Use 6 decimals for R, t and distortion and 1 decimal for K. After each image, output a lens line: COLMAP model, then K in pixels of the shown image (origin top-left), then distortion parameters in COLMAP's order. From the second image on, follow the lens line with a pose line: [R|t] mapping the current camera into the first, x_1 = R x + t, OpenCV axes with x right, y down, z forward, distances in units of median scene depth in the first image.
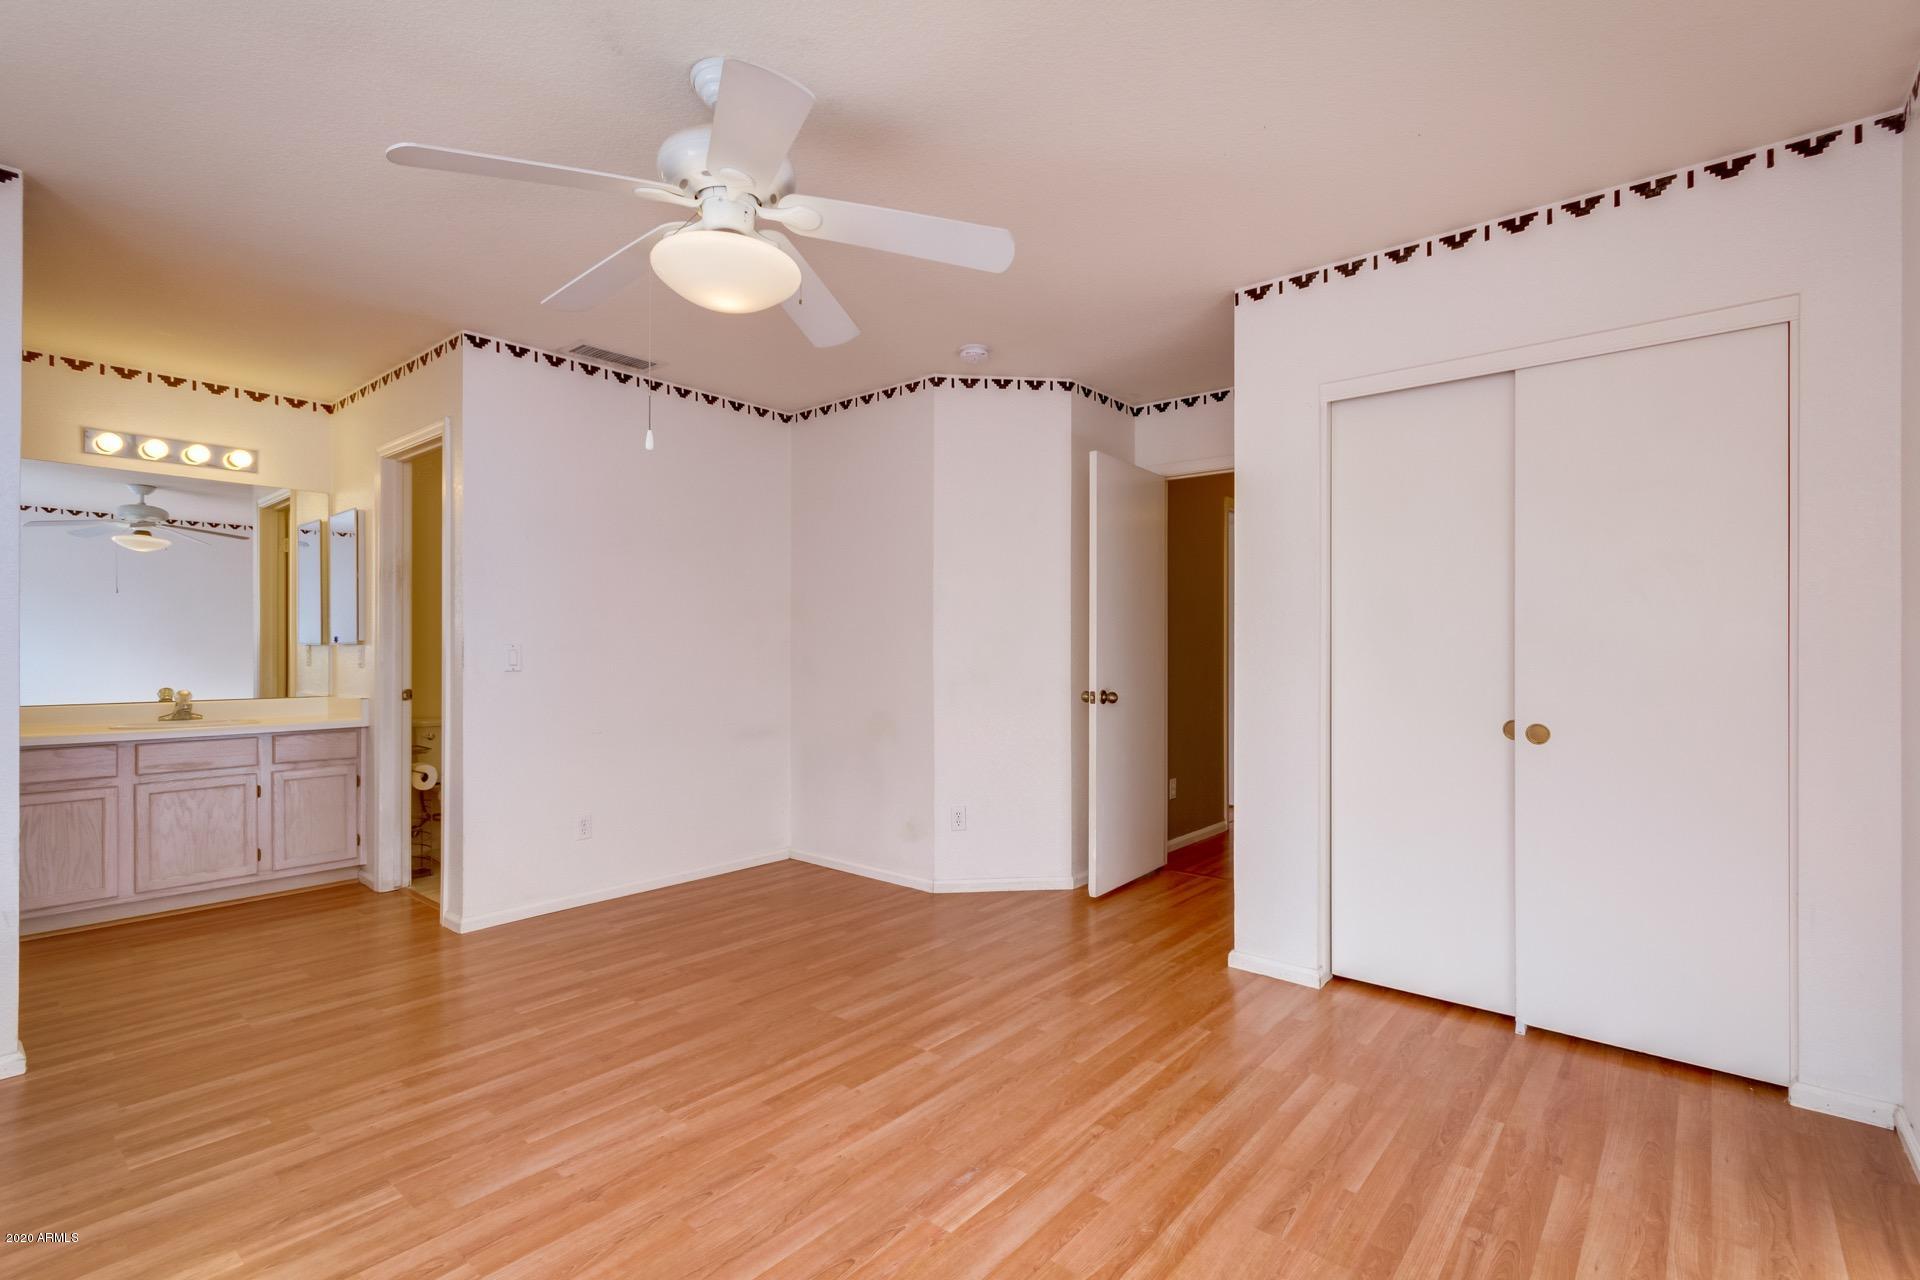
lens RADIAL K [[895.6, 0, 963.8], [0, 895.6, 645.2], [0, 0, 1]] dist [0.002976, 0.000617]
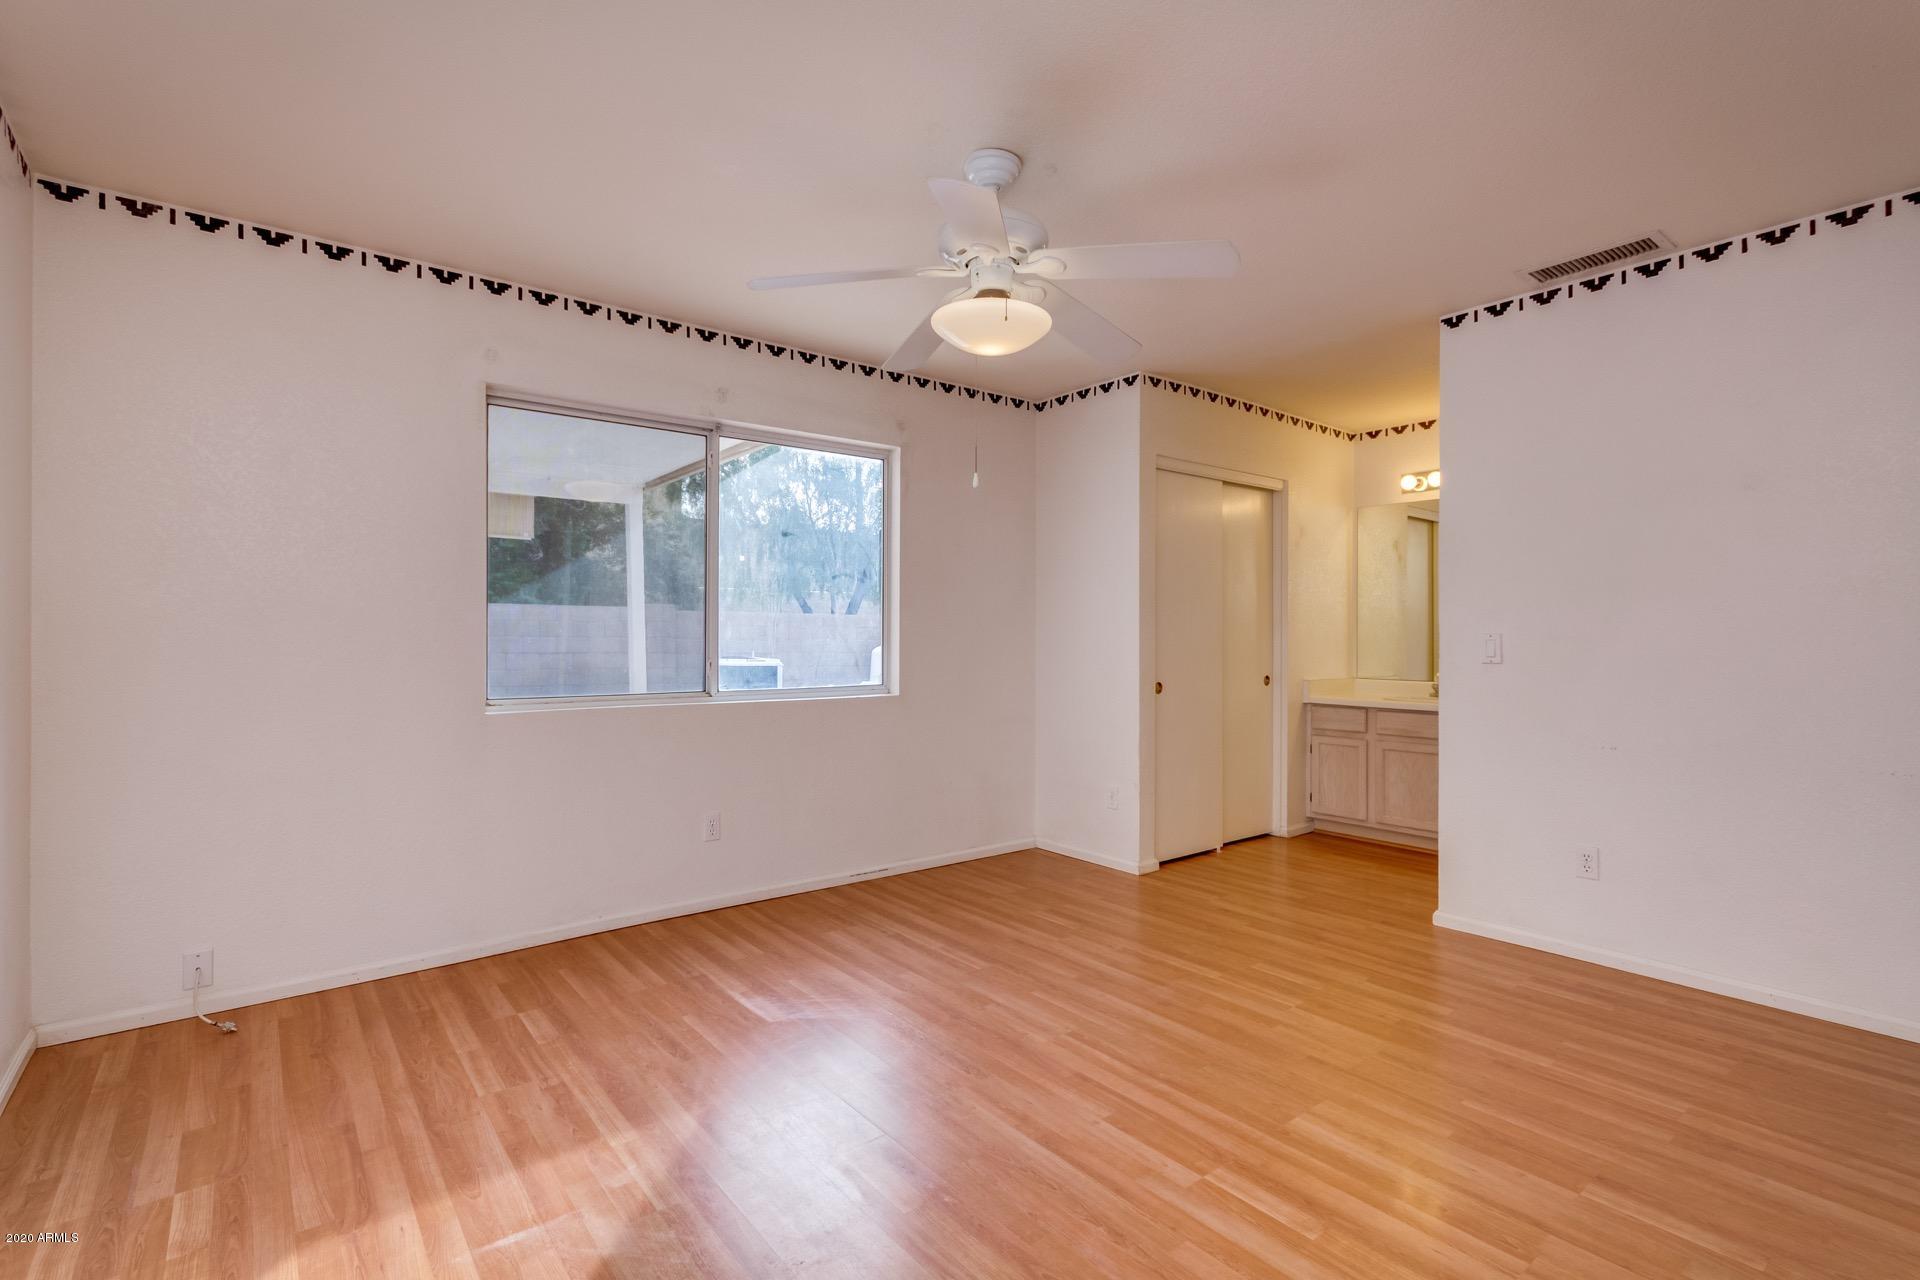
lens RADIAL K [[895.6, 0, 956.6], [0, 895.6, 641.6], [0, 0, 1]] dist [0.002976, 0.000617]
pose [[-0.206835, 0.001011, -0.978375, 0.797118], [-0.000167, 0.999999, 0.001069, 0.009080], [0.978376, 0.000385, -0.206834, 1.045152]]
